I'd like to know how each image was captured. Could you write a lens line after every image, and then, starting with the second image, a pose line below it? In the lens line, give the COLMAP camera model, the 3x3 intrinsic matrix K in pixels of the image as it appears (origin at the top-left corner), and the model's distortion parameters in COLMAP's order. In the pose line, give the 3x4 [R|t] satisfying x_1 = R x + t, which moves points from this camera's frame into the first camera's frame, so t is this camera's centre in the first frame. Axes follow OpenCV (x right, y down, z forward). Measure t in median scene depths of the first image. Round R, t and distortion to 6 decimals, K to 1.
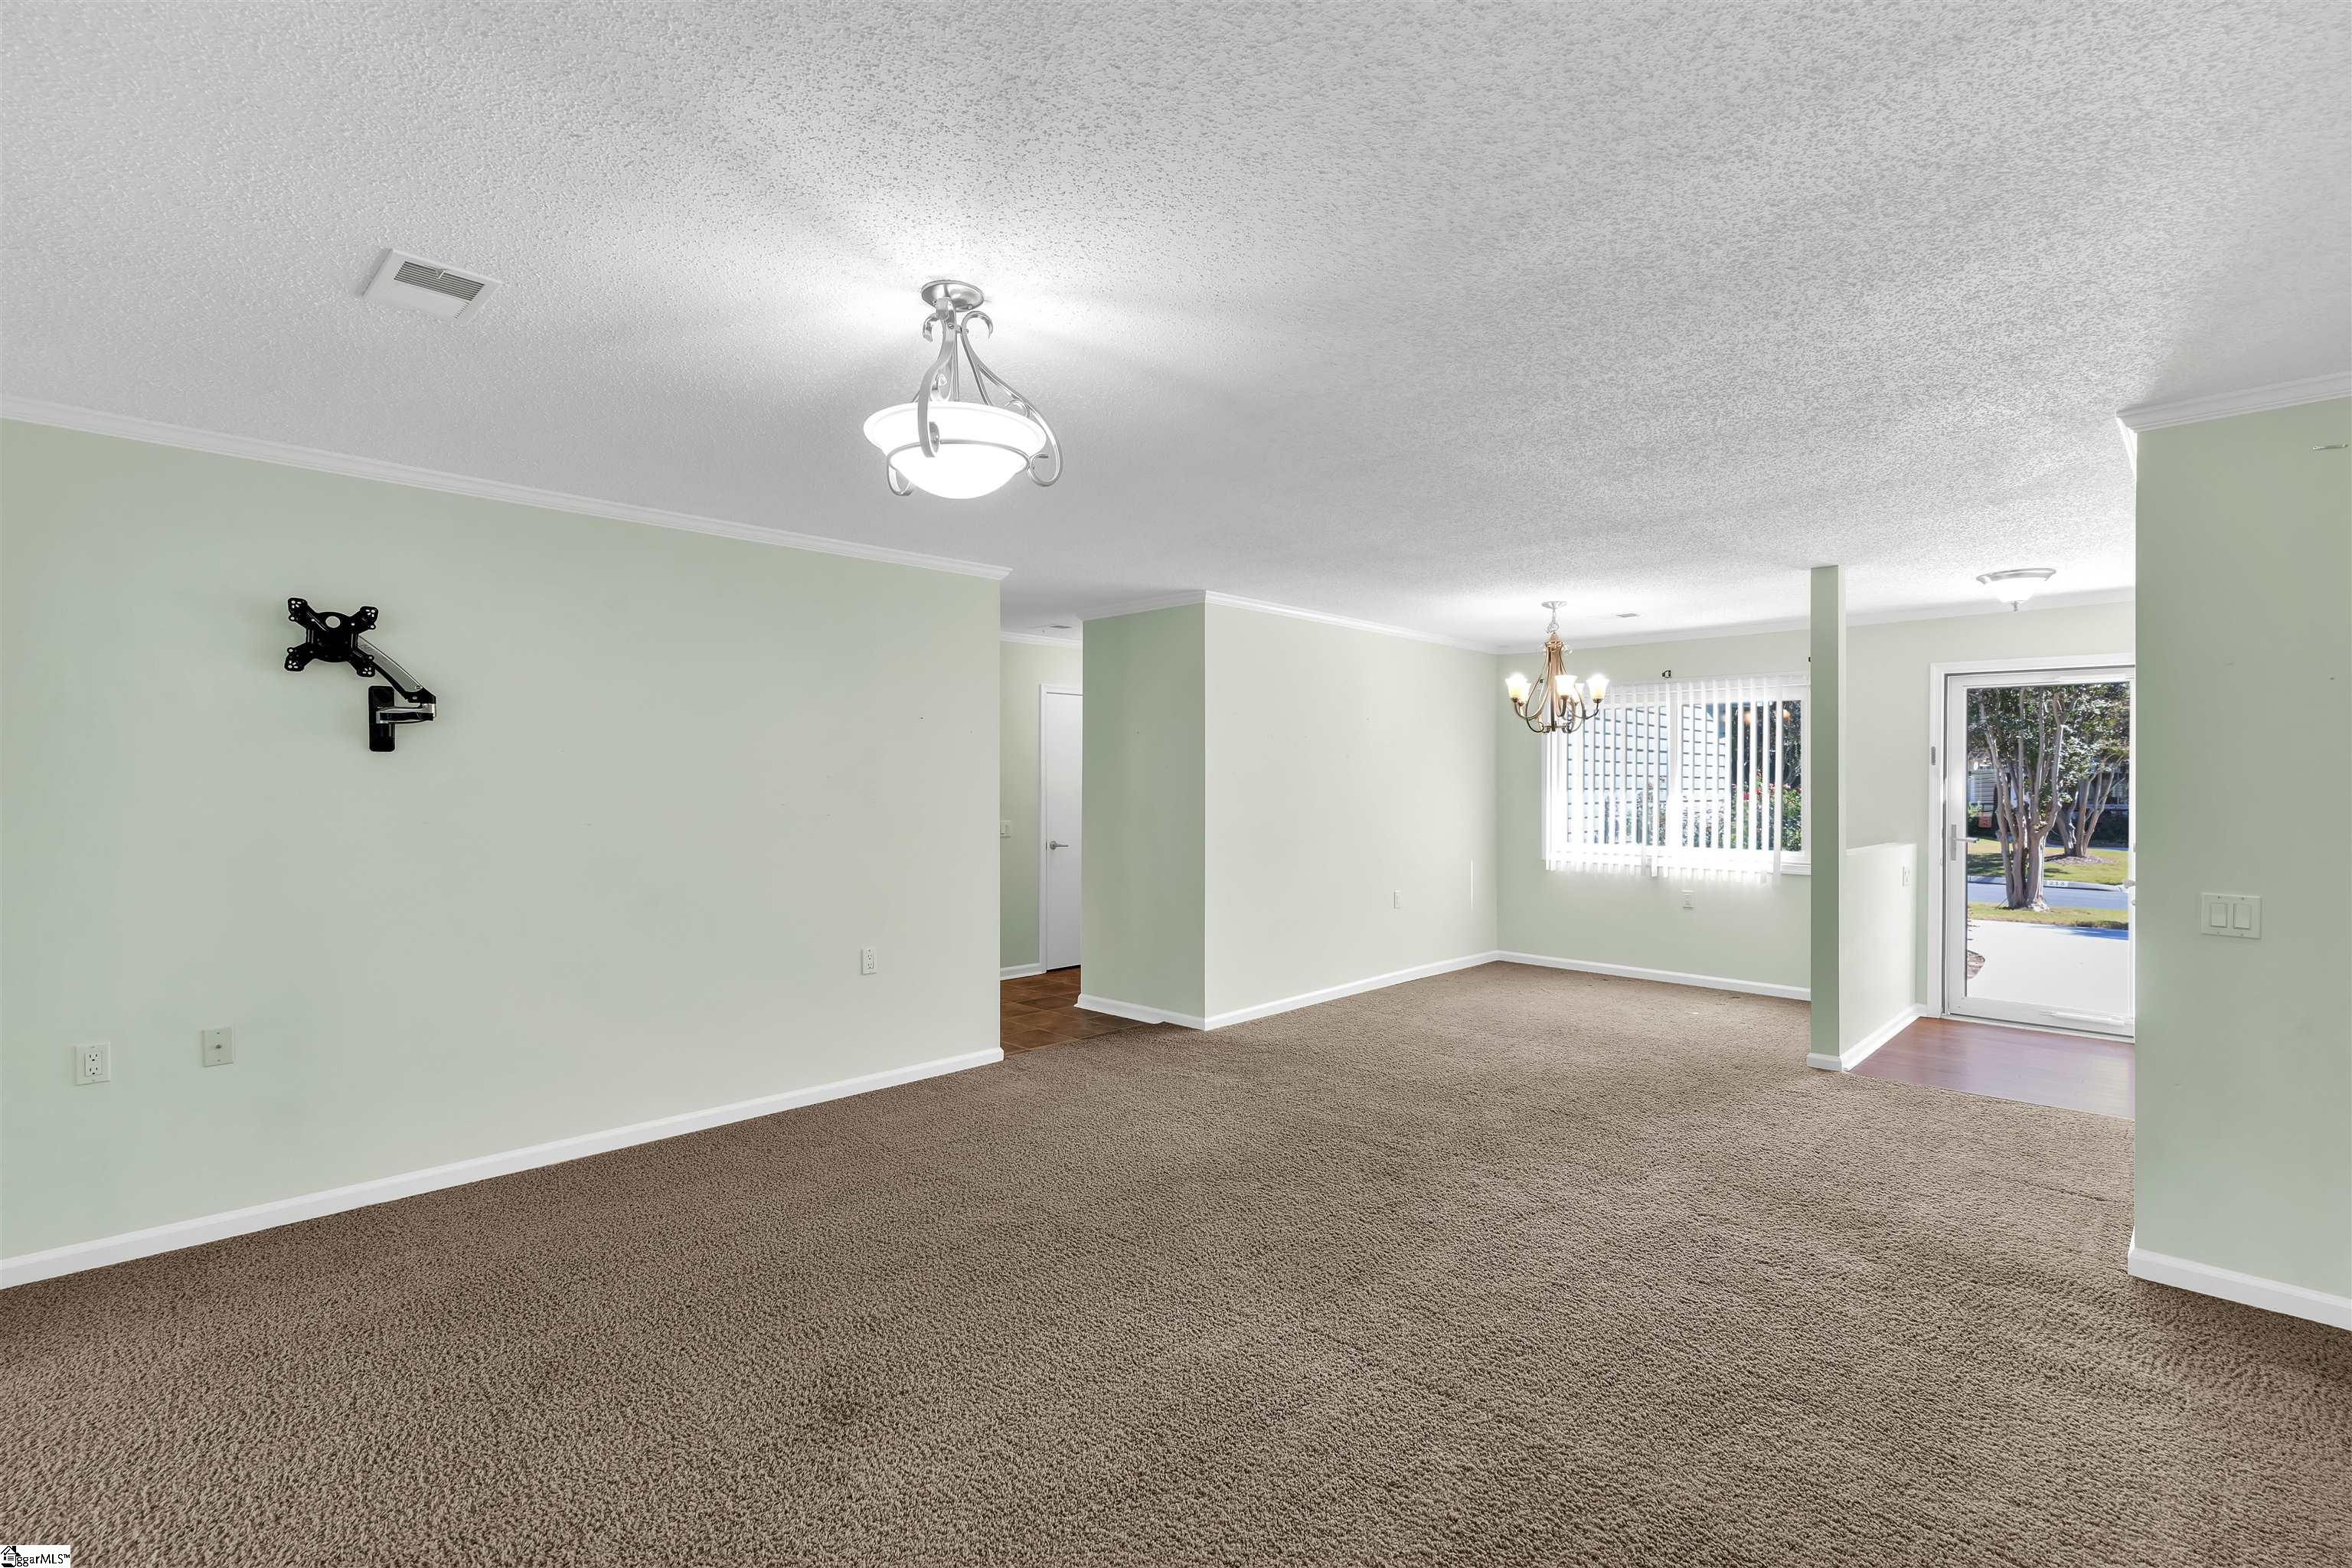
lens RADIAL K [[1058.8, 0, 1176.0], [0, 1058.8, 784.0], [0, 0, 1]] dist [-0.001453, -0.000255]
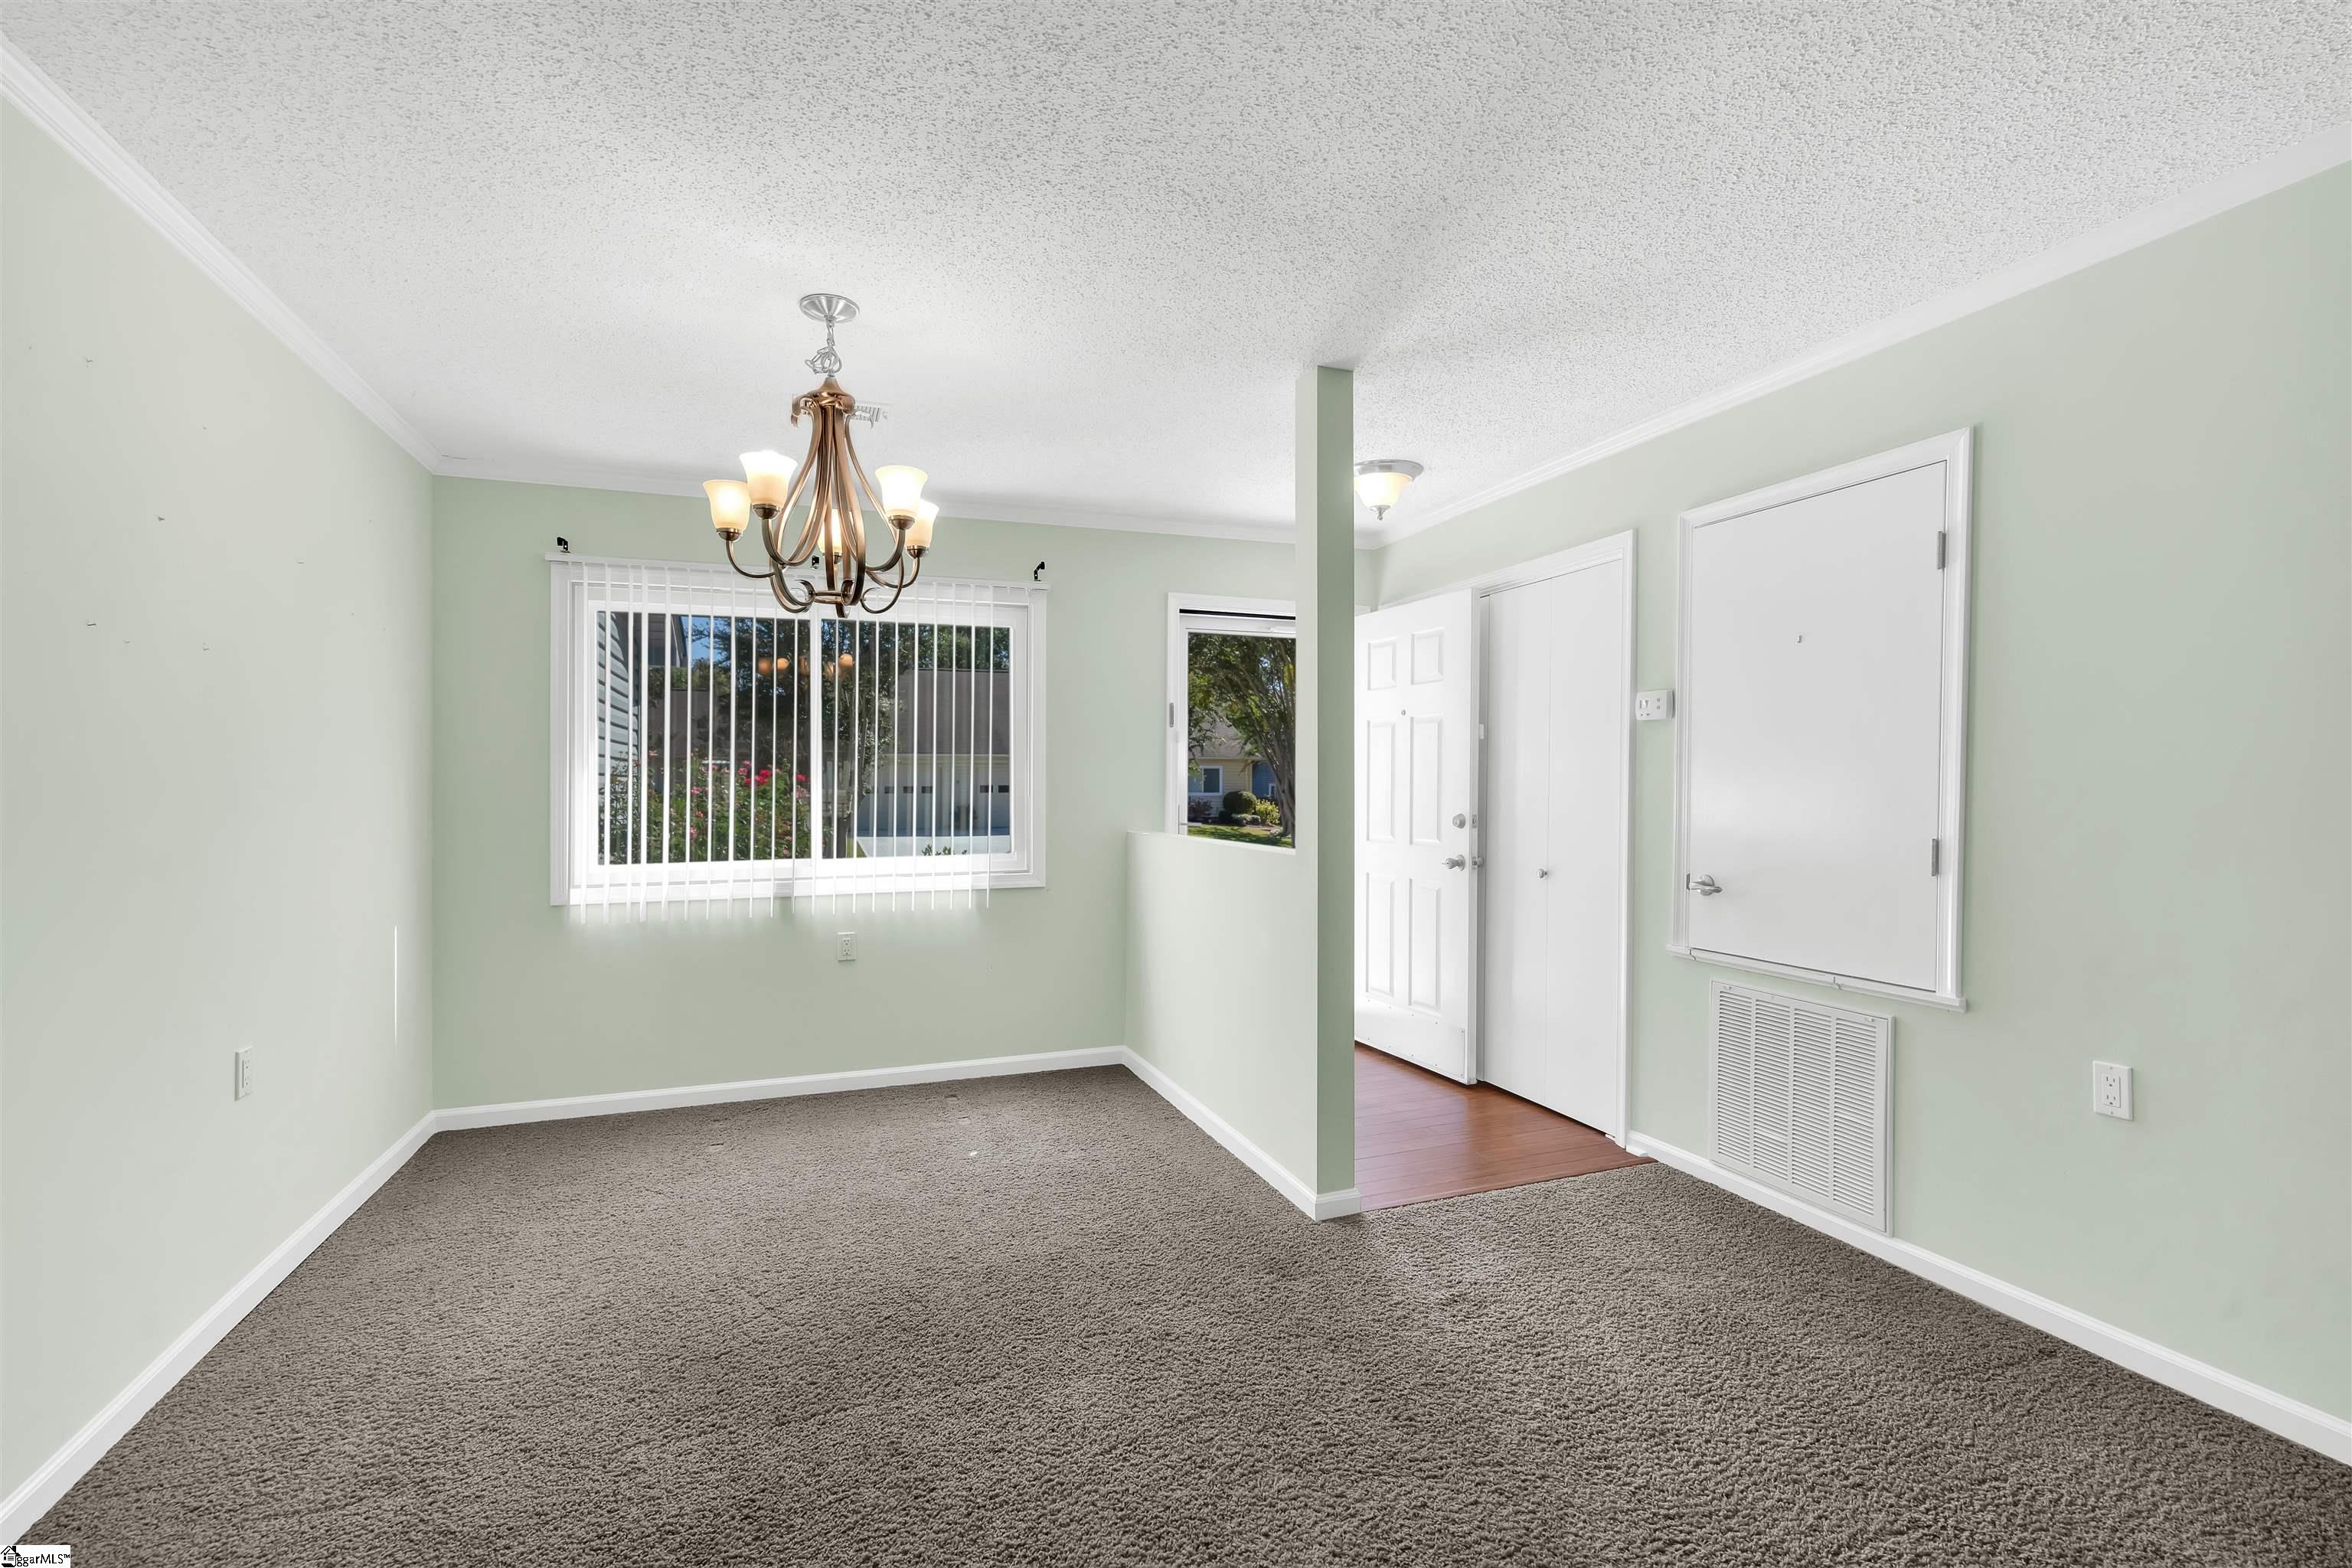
lens RADIAL K [[1058.8, 0, 1176.0], [0, 1058.8, 784.0], [0, 0, 1]] dist [-0.001453, -0.000255]
pose [[0.432353, -0.007102, 0.901676, 0.033246], [0.008573, 0.999956, 0.003765, 0.020508], [-0.901664, 0.006102, 0.432395, 0.693162]]
